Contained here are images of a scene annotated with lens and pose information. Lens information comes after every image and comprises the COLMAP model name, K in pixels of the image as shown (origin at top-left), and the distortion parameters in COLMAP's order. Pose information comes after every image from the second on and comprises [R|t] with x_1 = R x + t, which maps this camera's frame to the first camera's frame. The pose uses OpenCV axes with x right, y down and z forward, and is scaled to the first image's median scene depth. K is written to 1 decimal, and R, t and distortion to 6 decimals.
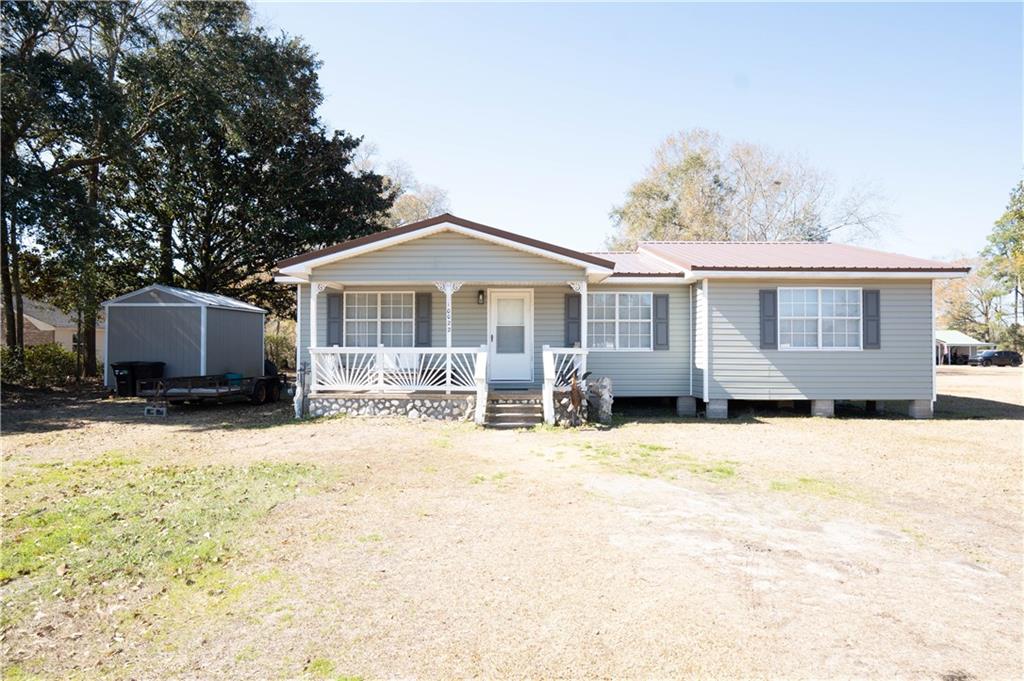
lens RADIAL K [[574.5, 0, 517.0], [0, 574.5, 338.0], [0, 0, 1]] dist [-0.012570, 0.001630]
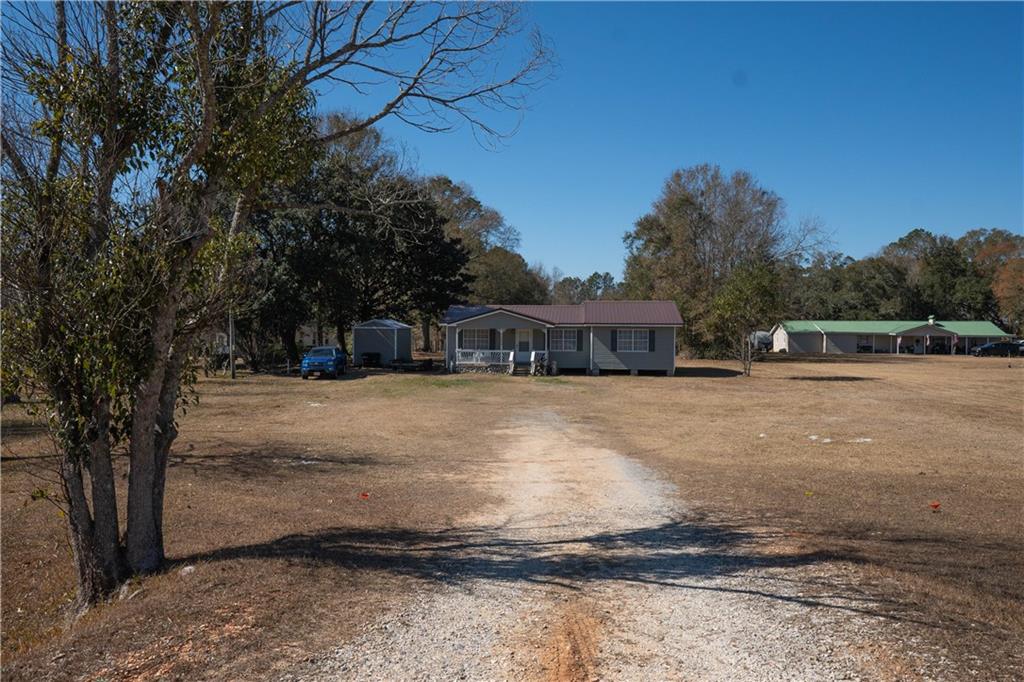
lens RADIAL K [[789.7, 0, 532.3], [0, 789.7, 325.2], [0, 0, 1]] dist [0.048371, 0.007153]
pose [[0.996665, 0.006421, -0.081347, 0.355021], [-0.004684, 0.999757, 0.021527, -0.191307], [0.081465, -0.021074, 0.996453, -2.911768]]
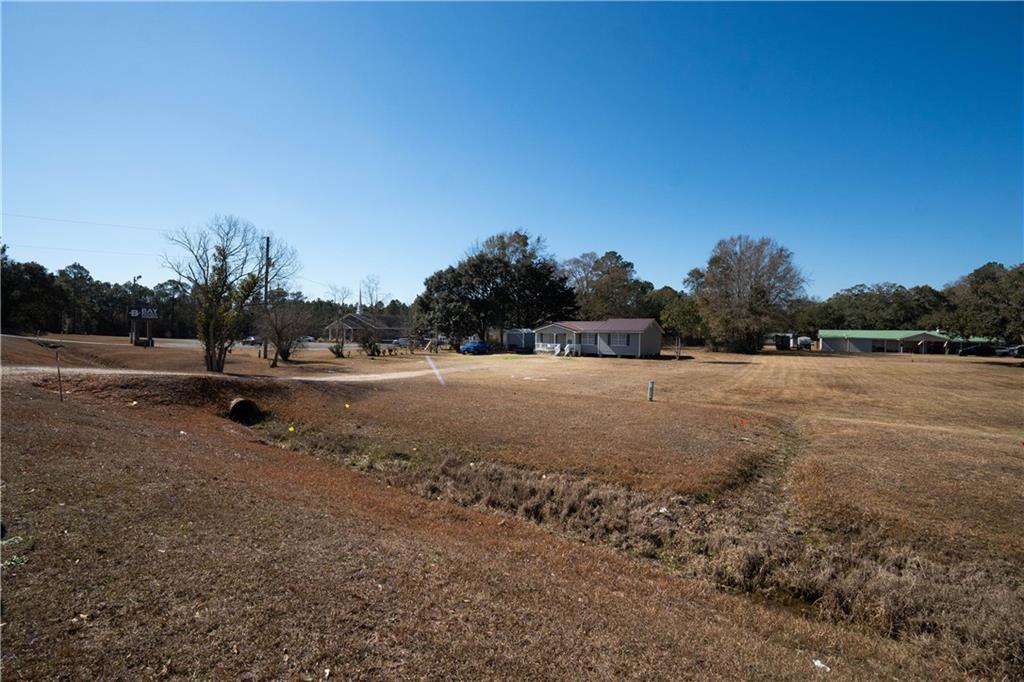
lens RADIAL K [[463.8, 0, 512.5], [0, 463.8, 342.7], [0, 0, 1]] dist [-0.046784, -0.000006]
pose [[0.839072, 0.022288, -0.543564, 2.071686], [0.002373, 0.999001, 0.044625, -0.204649], [0.544016, -0.038733, 0.838181, -3.213674]]
